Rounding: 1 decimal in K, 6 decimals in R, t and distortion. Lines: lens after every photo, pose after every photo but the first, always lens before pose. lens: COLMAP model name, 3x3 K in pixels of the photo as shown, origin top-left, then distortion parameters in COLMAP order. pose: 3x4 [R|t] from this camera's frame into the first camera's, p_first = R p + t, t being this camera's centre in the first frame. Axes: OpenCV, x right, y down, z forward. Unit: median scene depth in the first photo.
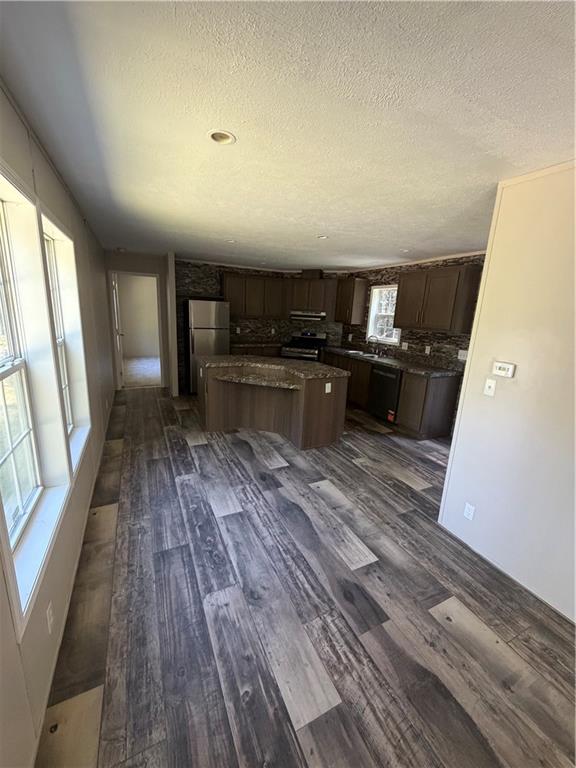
lens RADIAL K [[305.7, 0, 287.6], [0, 305.7, 381.2], [0, 0, 1]] dist [-0.001139, 0.000805]
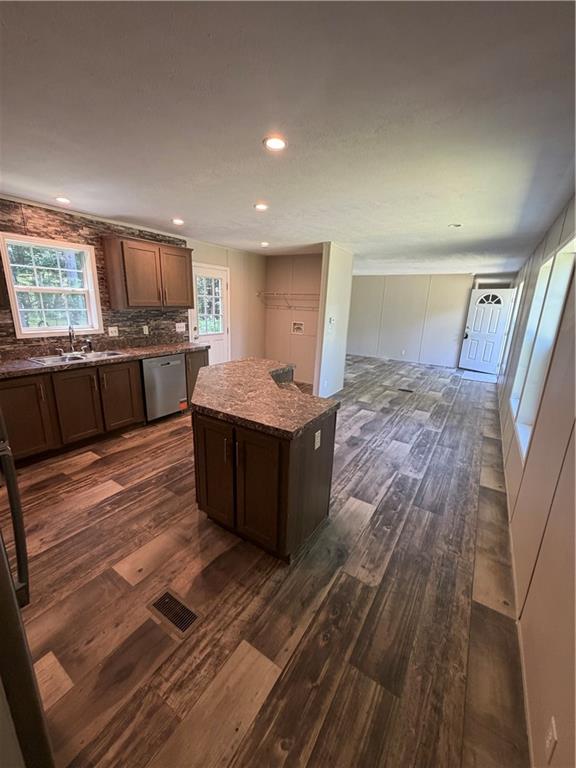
lens RADIAL K [[291.2, 0, 282.3], [0, 291.2, 384.9], [0, 0, 1]] dist [0.001533, 0.000548]
pose [[-0.485852, -0.304337, 0.819345, -0.693713], [0.135738, 0.899776, 0.414702, -0.350685], [-0.863437, 0.312700, -0.395848, 1.391342]]
